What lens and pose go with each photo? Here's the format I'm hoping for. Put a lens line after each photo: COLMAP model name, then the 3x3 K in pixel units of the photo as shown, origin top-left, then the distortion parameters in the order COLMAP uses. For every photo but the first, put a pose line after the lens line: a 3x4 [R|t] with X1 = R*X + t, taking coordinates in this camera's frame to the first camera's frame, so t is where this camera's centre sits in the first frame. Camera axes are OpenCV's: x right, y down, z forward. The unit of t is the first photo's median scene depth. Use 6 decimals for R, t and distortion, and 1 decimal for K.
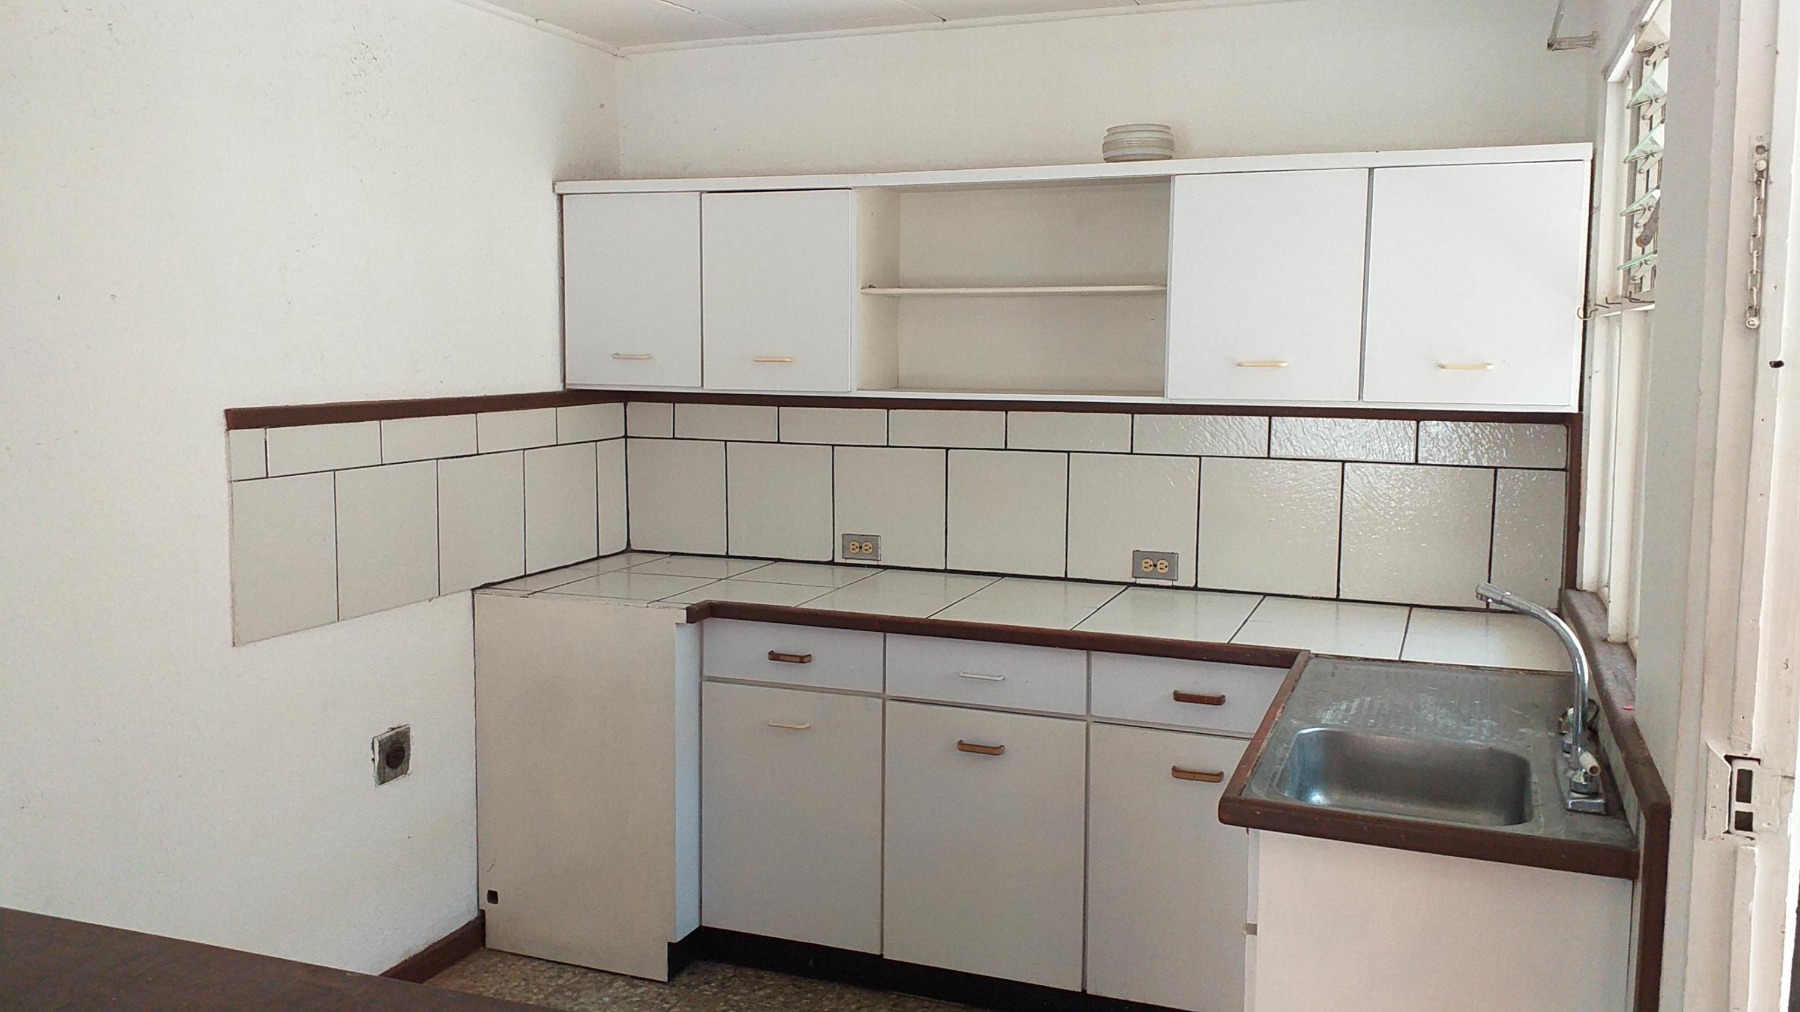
lens RADIAL K [[1386.8, 0, 945.1], [0, 1386.8, 505.6], [0, 0, 1]] dist [0.004558, -0.109278]
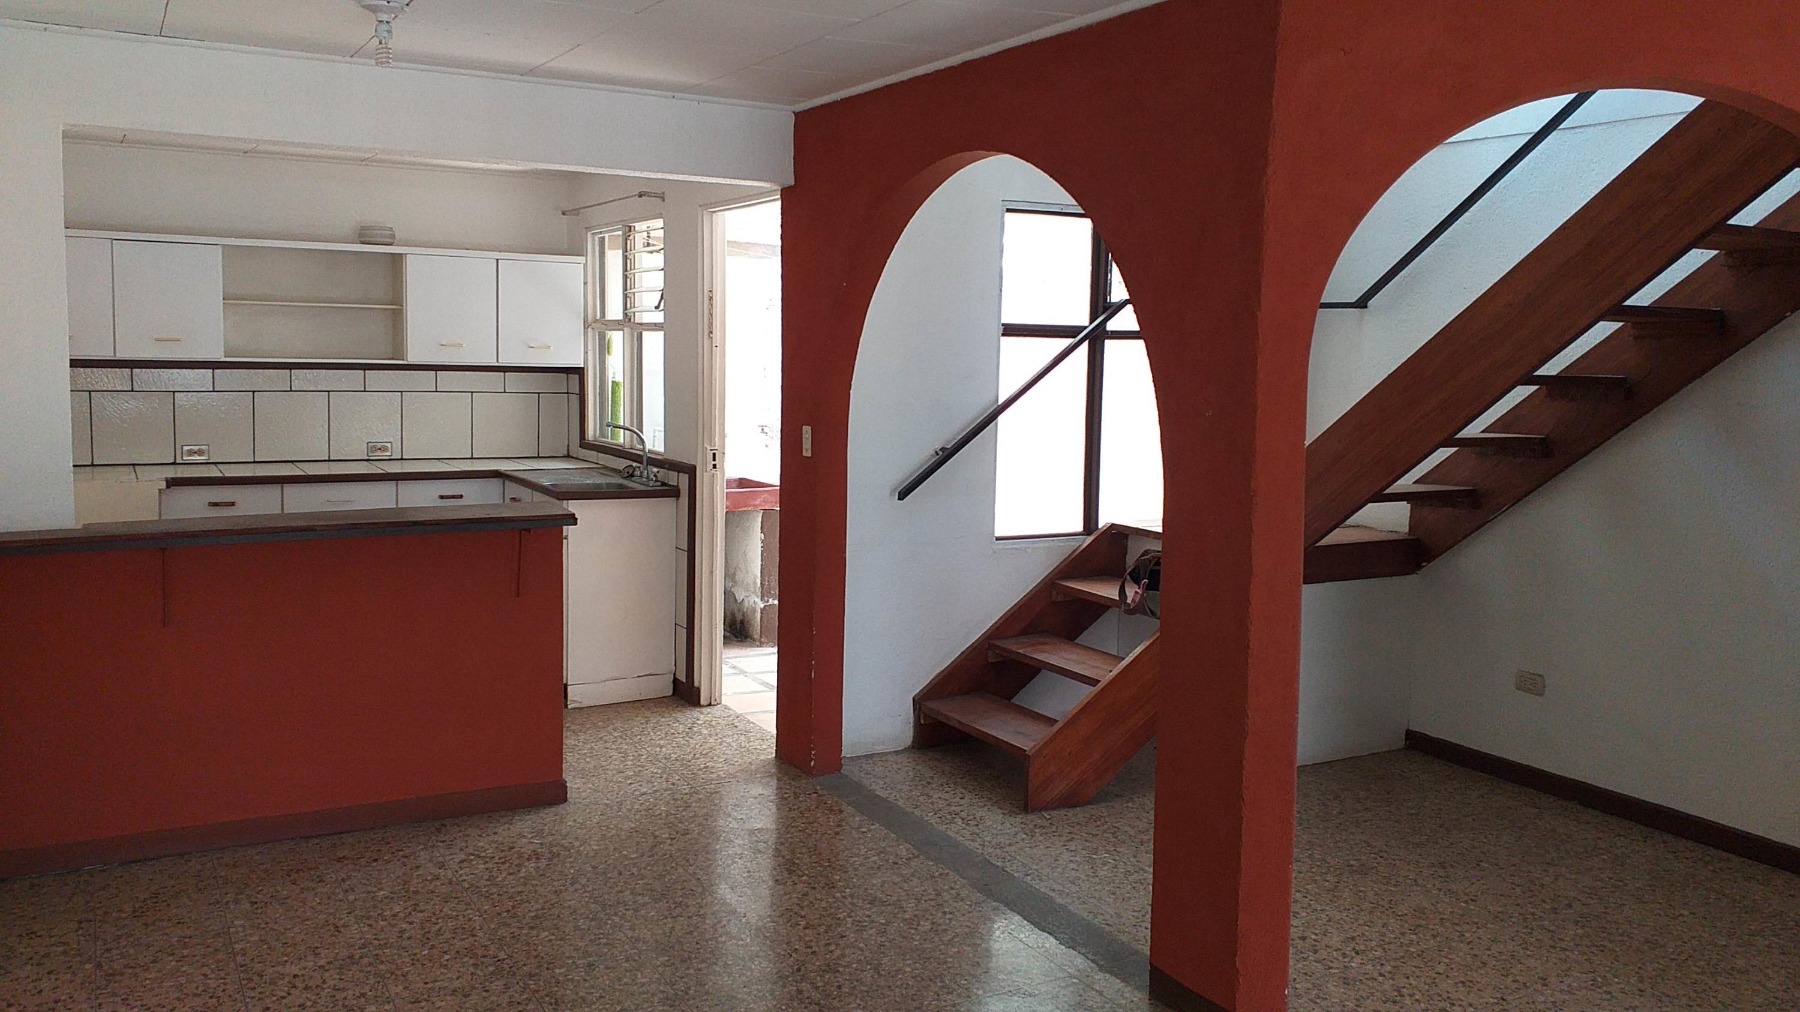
lens RADIAL K [[1442.4, 0, 906.1], [0, 1442.4, 486.0], [0, 0, 1]] dist [0.001484, -0.033458]
pose [[0.635083, -0.056661, 0.770363, -1.068925], [0.066787, 0.997599, 0.018316, 0.122009], [-0.769551, 0.039818, 0.637343, -0.967510]]
